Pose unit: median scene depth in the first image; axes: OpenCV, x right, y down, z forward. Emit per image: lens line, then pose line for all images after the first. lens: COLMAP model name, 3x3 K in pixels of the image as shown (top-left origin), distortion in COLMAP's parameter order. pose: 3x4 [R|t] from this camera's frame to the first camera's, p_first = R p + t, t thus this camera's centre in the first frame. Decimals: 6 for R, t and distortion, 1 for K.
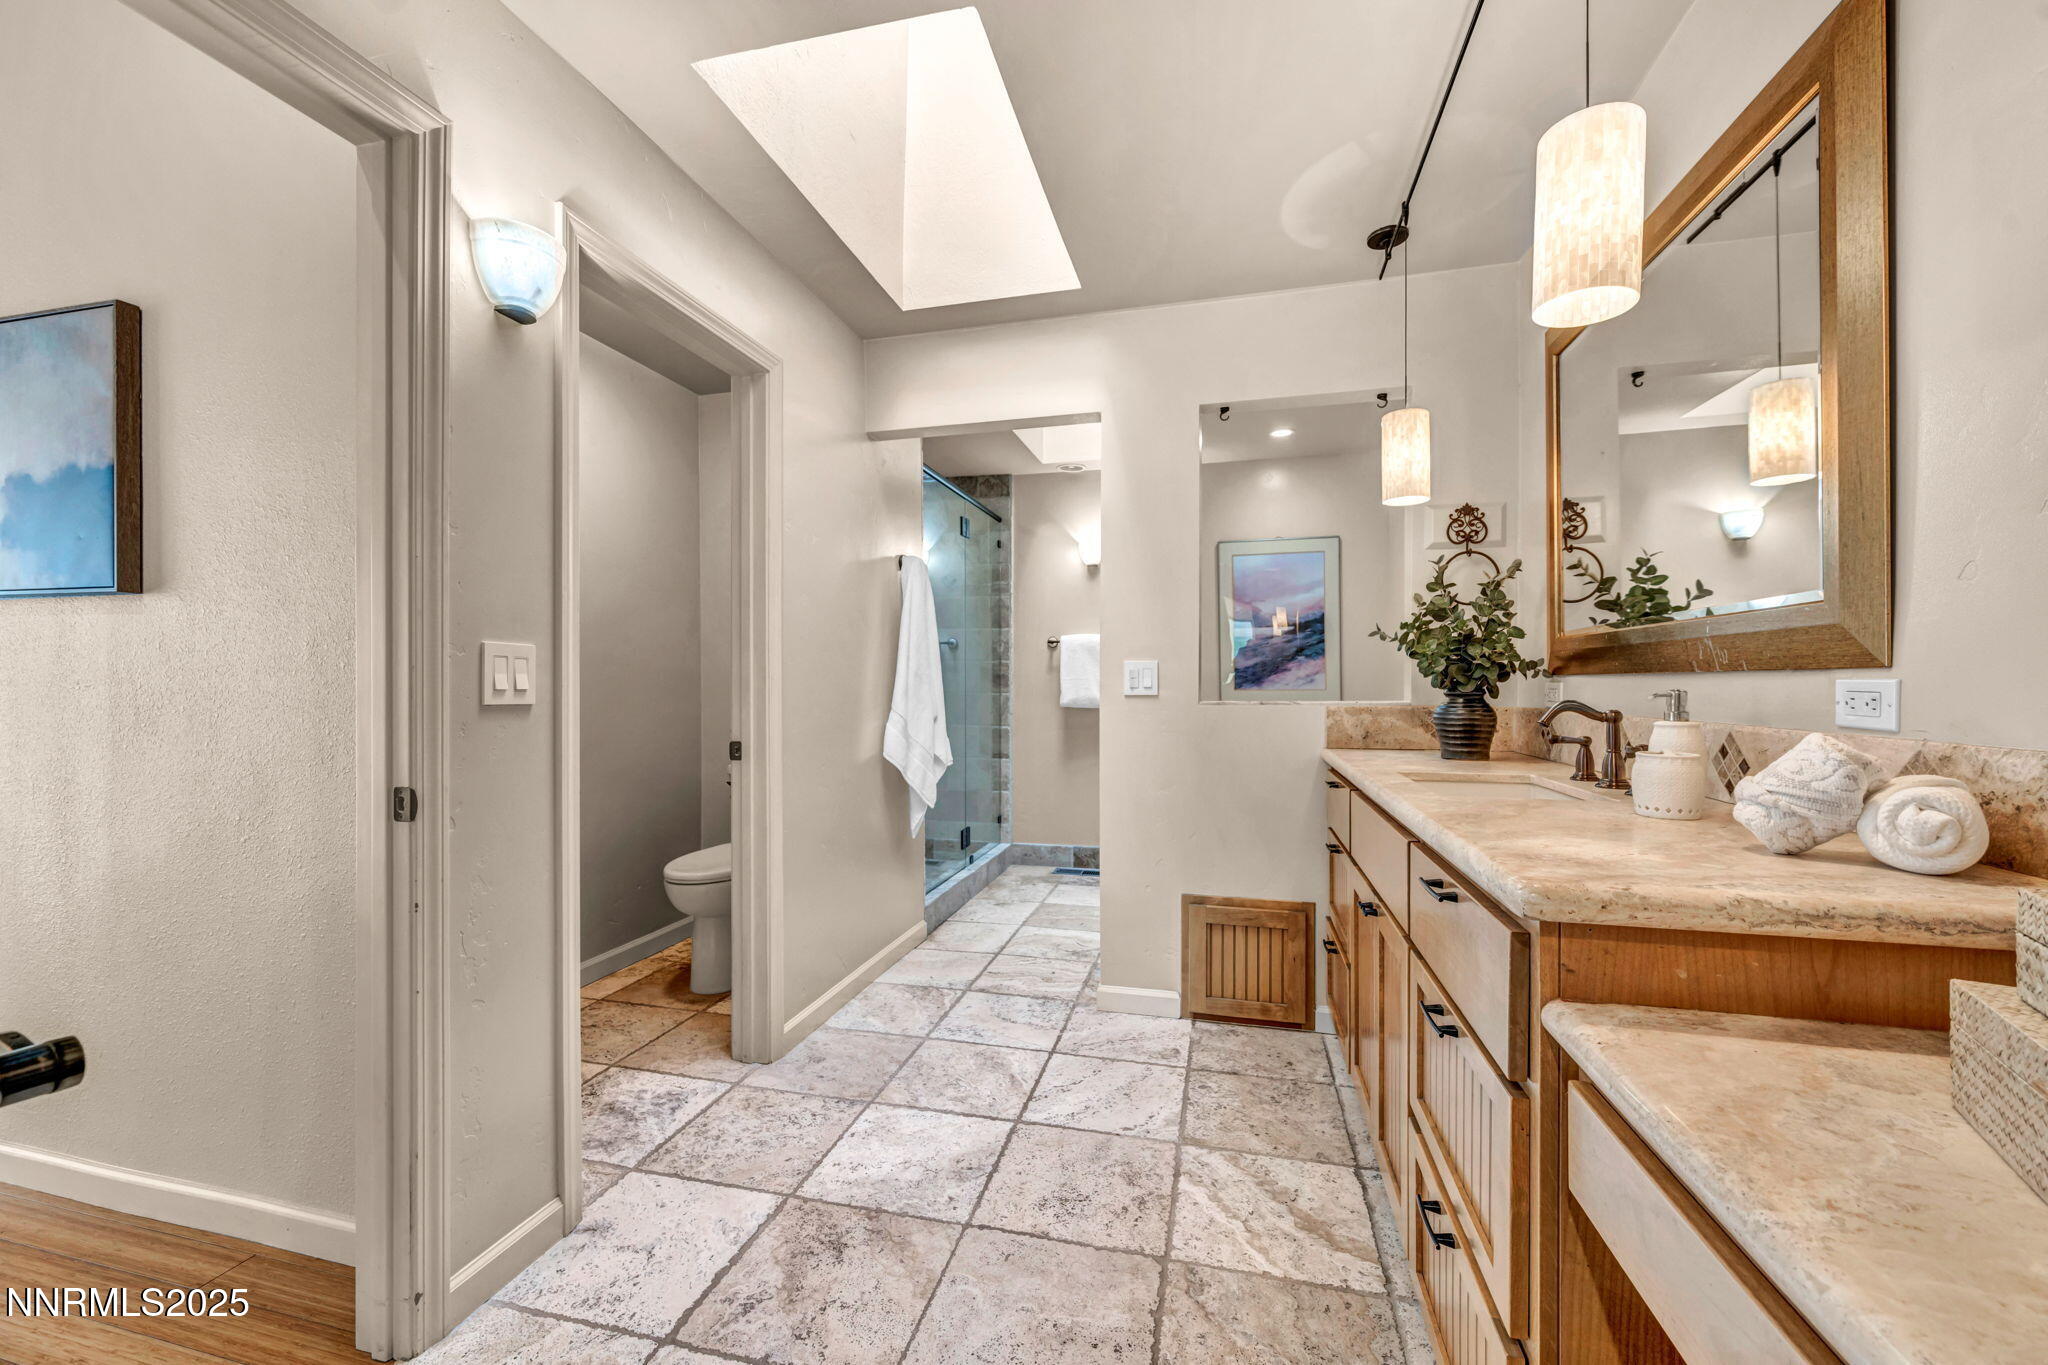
lens RADIAL K [[826.4, 0, 1036.6], [0, 826.4, 689.4], [0, 0, 1]] dist [0.001467, -0.000153]
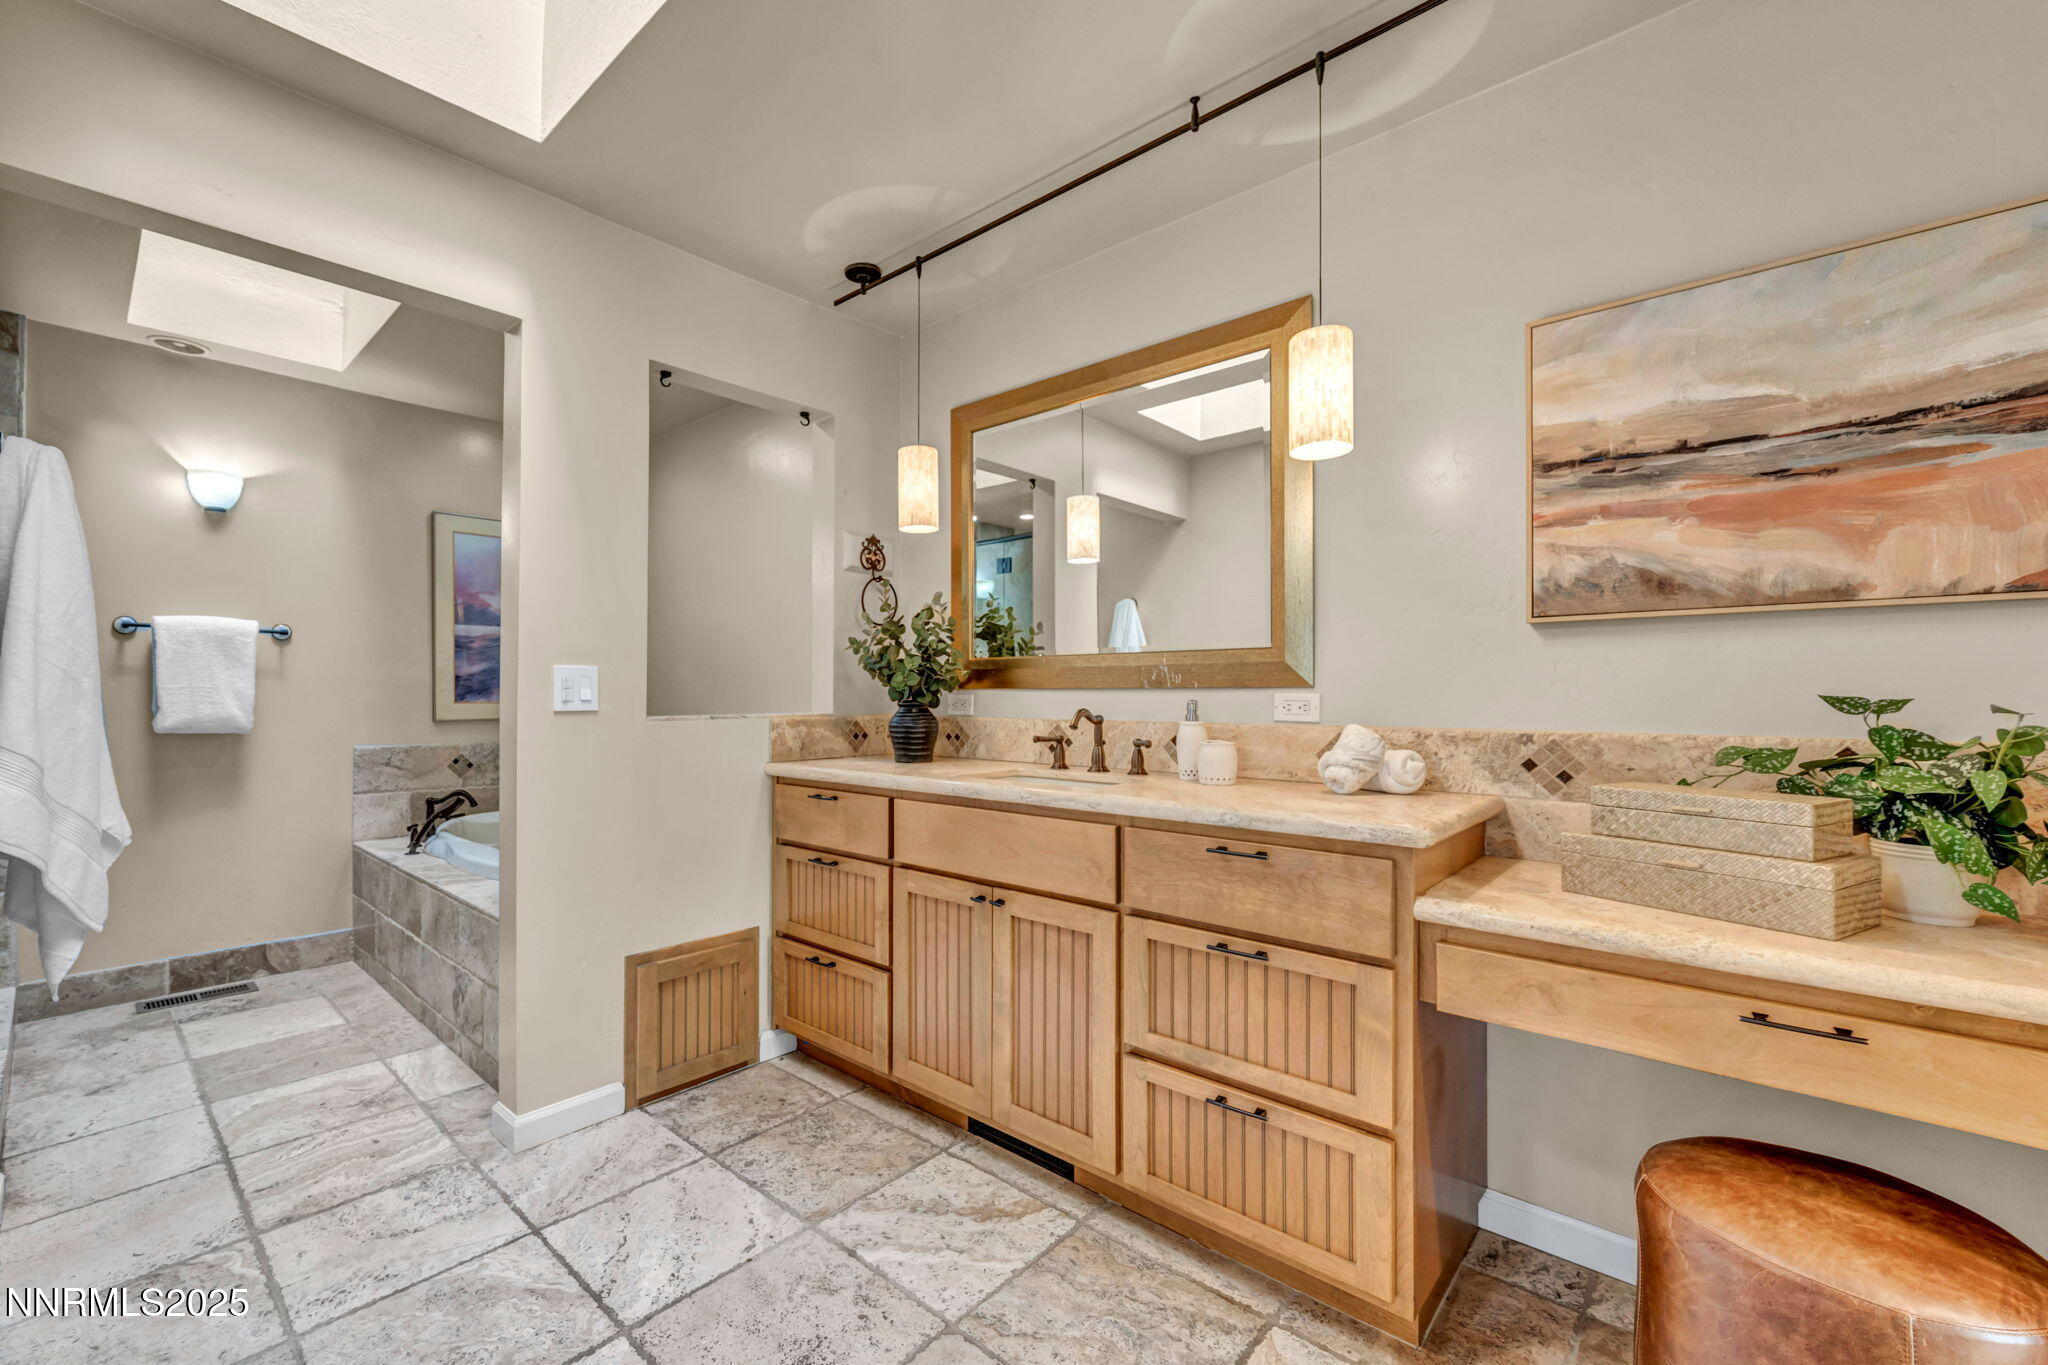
lens RADIAL K [[826.4, 0, 1009.8], [0, 826.4, 690.4], [0, 0, 1]] dist [0.001467, -0.000153]
pose [[0.483937, 0.005942, 0.875083, -0.361861], [0.004521, 0.999947, -0.009290, -0.002841], [-0.875091, 0.008452, 0.483884, 0.290643]]
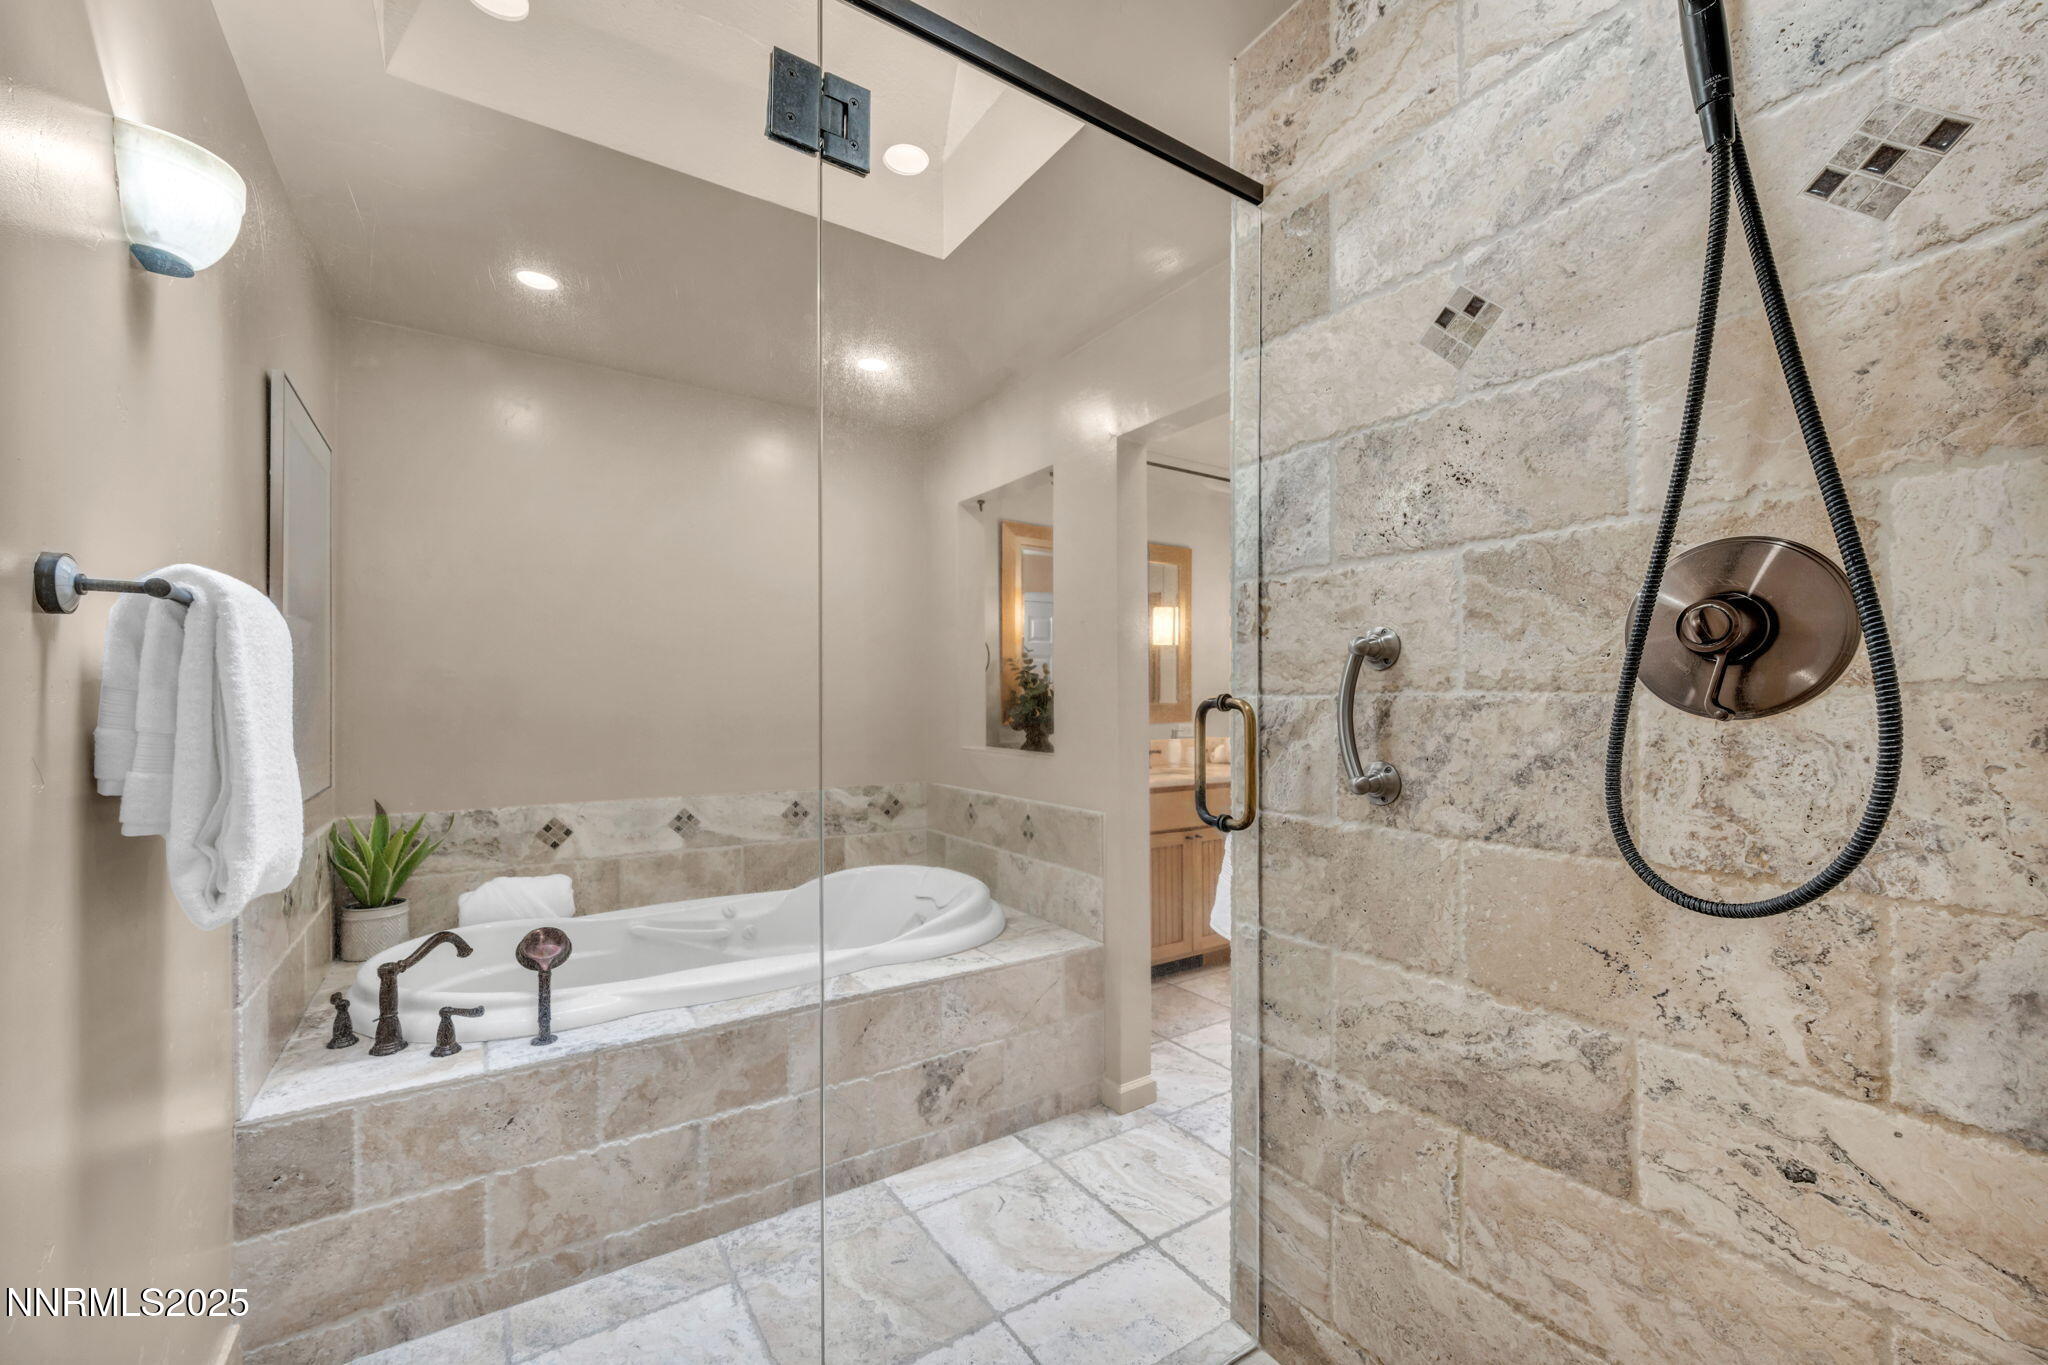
lens RADIAL K [[826.4, 0, 1034.5], [0, 826.4, 688.6], [0, 0, 1]] dist [0.001467, -0.000153]
pose [[-0.734533, 0.005050, 0.678555, -0.415525], [0.007593, 0.999971, 0.000778, -0.022215], [-0.678531, 0.005724, -0.734549, 1.771825]]
